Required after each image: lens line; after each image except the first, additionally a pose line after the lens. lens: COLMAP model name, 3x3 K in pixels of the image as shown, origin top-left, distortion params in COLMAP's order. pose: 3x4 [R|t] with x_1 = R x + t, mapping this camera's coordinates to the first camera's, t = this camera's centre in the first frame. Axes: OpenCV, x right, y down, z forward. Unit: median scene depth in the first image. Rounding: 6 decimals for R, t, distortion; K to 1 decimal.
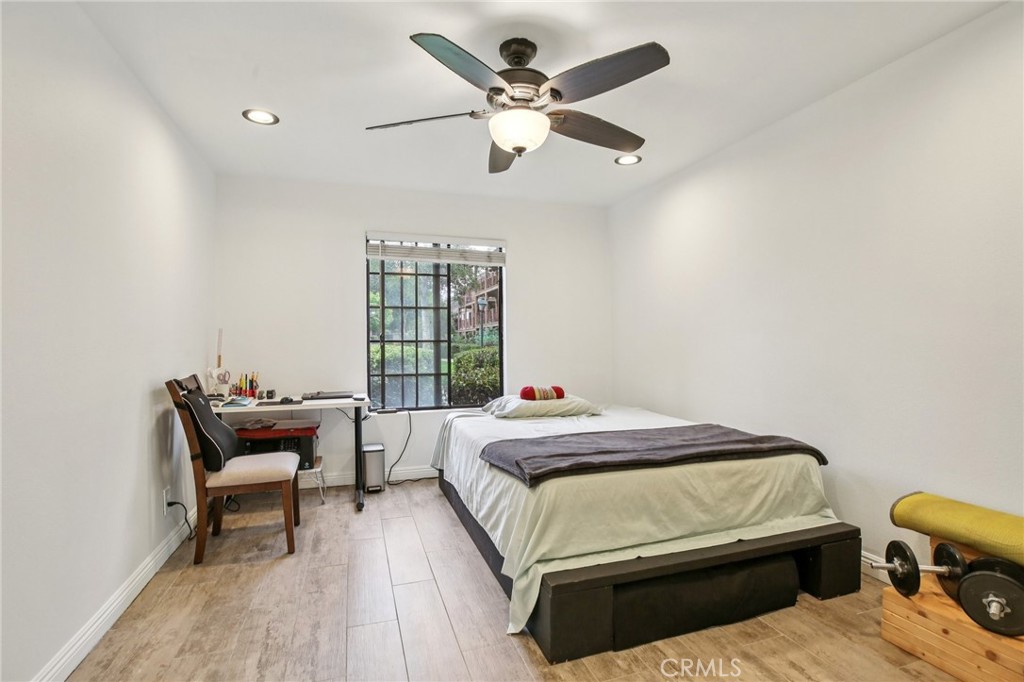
lens RADIAL K [[476.1, 0, 512.9], [0, 476.1, 341.1], [0, 0, 1]] dist [-0.031289, 0.008279]
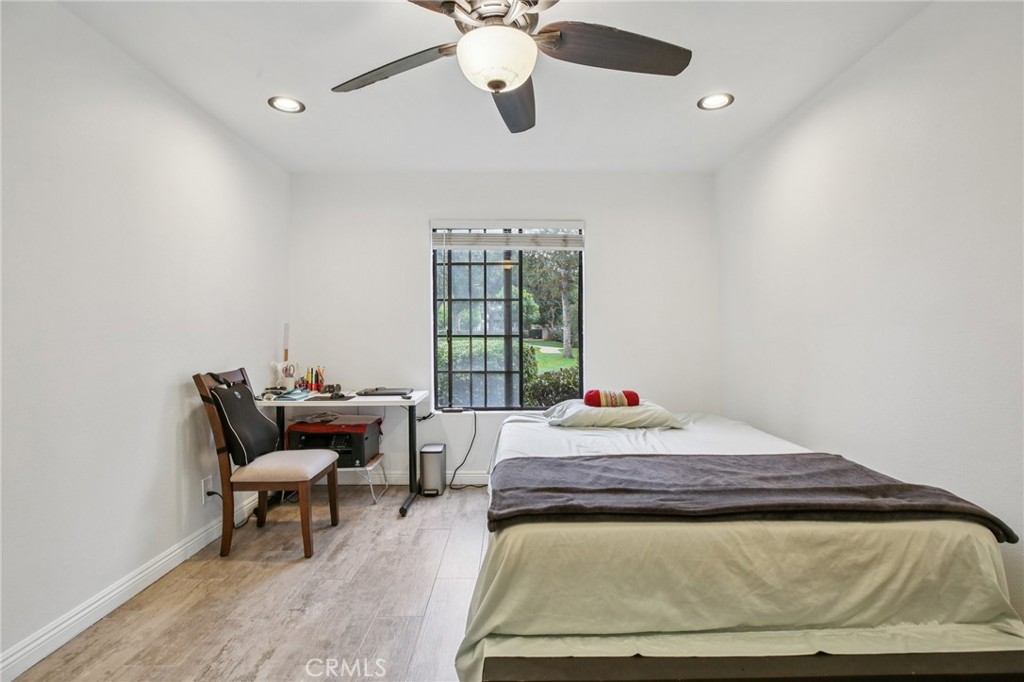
lens RADIAL K [[476.1, 0, 510.7], [0, 476.1, 340.8], [0, 0, 1]] dist [-0.031289, 0.008279]
pose [[0.952559, 0.004871, -0.304315, 0.213620], [-0.001742, 0.999943, 0.010552, -0.000426], [0.304349, -0.009521, 0.952513, 0.221447]]
